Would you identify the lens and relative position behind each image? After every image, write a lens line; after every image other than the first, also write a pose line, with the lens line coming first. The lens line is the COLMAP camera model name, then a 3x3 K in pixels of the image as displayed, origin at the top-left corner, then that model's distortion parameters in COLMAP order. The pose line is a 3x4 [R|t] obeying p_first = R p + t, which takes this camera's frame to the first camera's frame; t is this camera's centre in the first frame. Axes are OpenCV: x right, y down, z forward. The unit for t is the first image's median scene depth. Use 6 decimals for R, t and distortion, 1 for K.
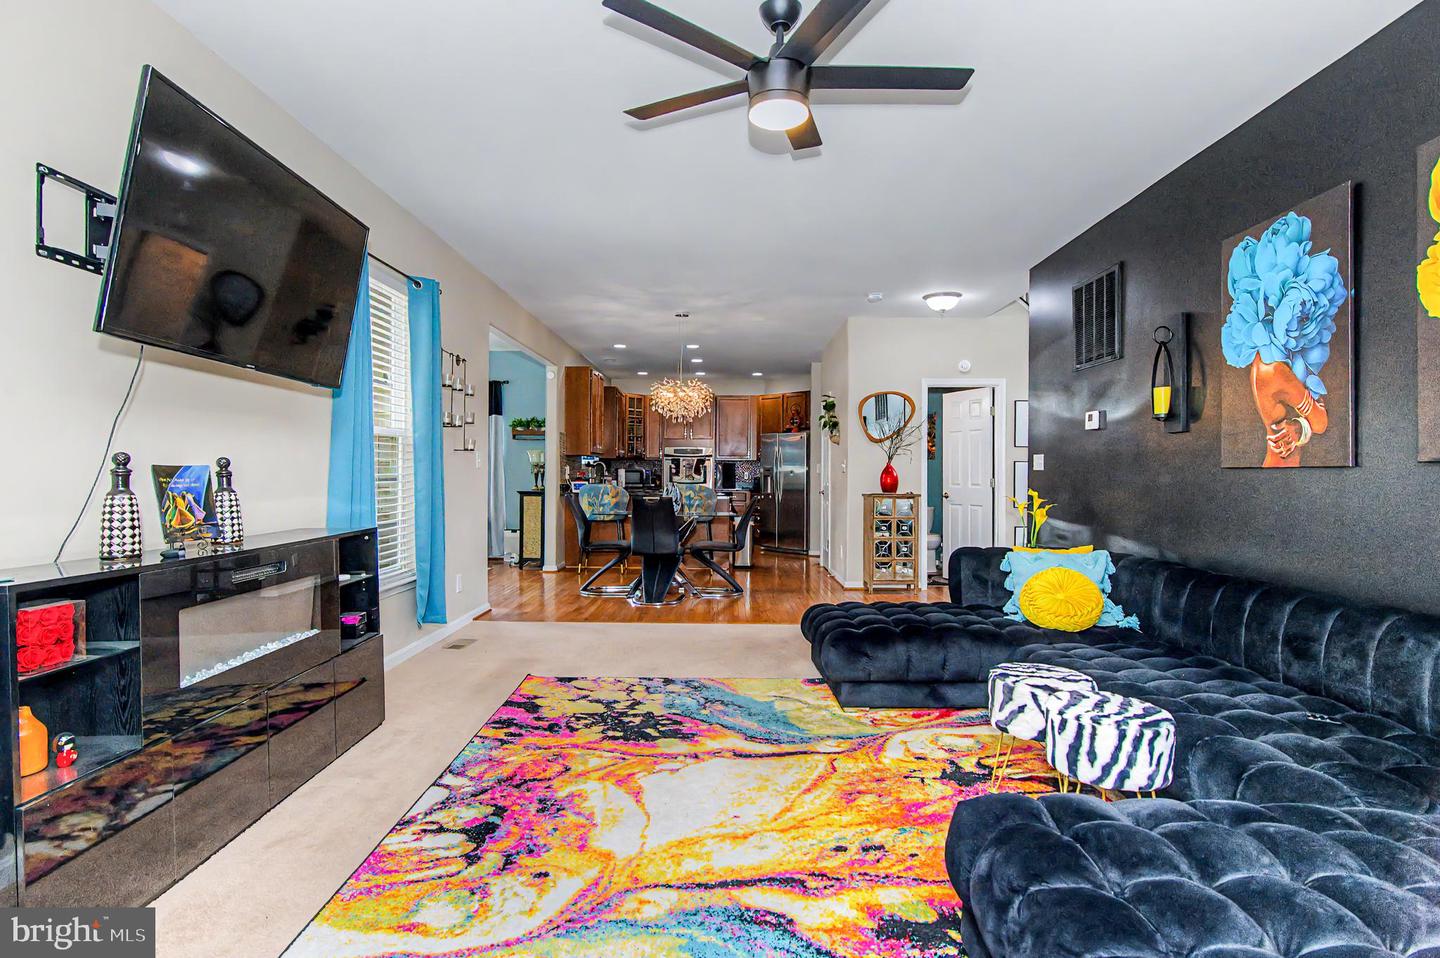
lens RADIAL K [[717.7, 0, 719.8], [0, 717.7, 476.9], [0, 0, 1]] dist [-0.003160, -0.000505]
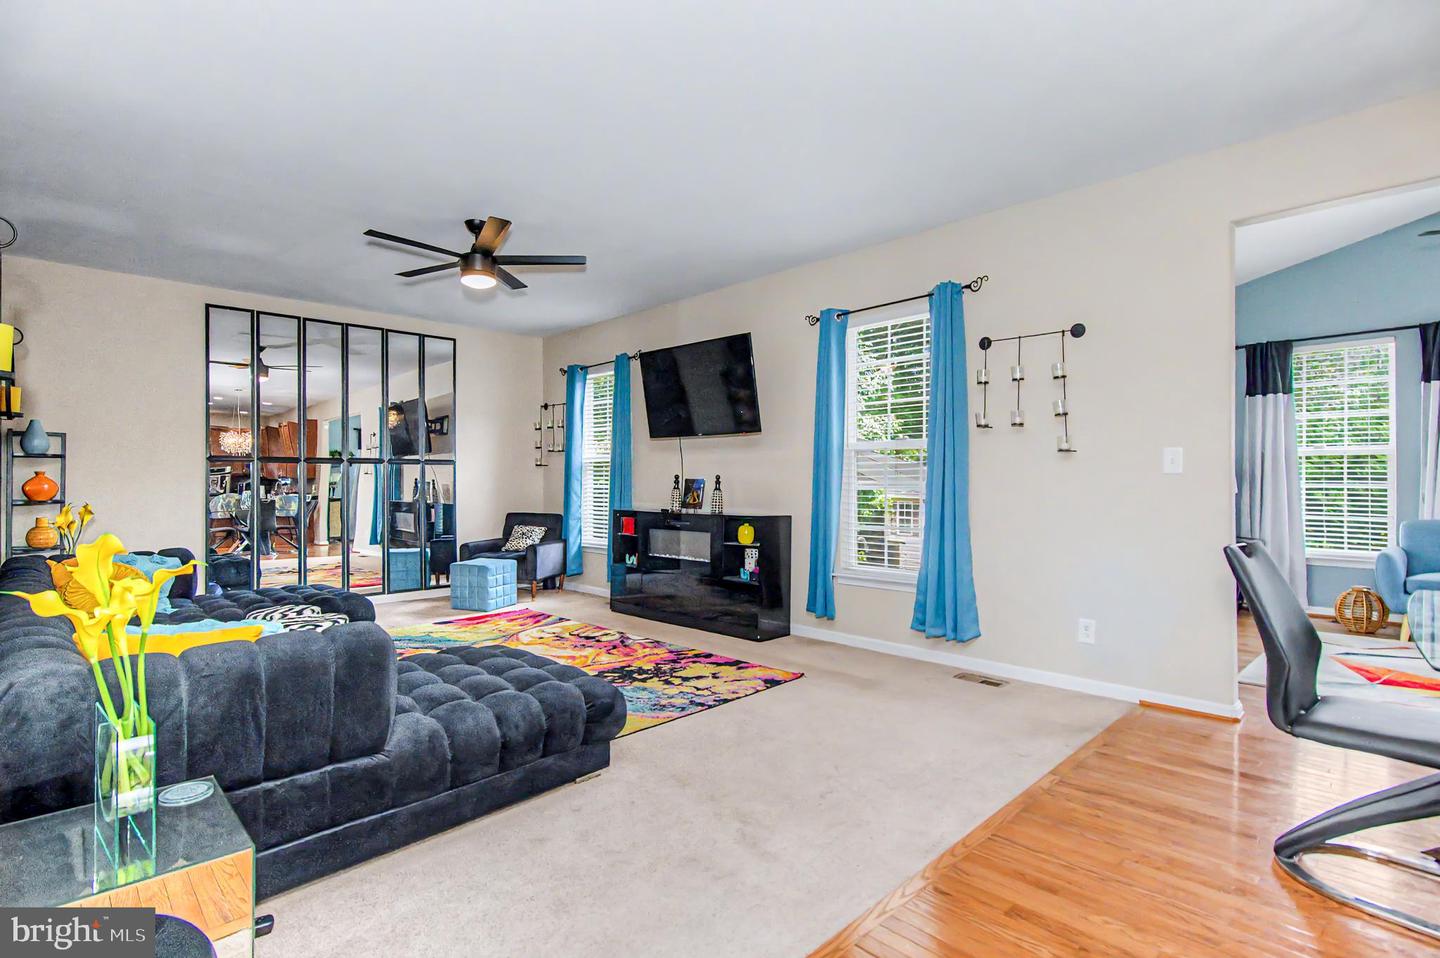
lens RADIAL K [[717.7, 0, 717.2], [0, 717.7, 481.5], [0, 0, 1]] dist [-0.003160, -0.000505]
pose [[-0.708323, -0.006981, -0.705854, 0.694680], [-0.013459, 0.999903, 0.003616, -0.010622], [0.705761, 0.012061, -0.708348, 2.028645]]
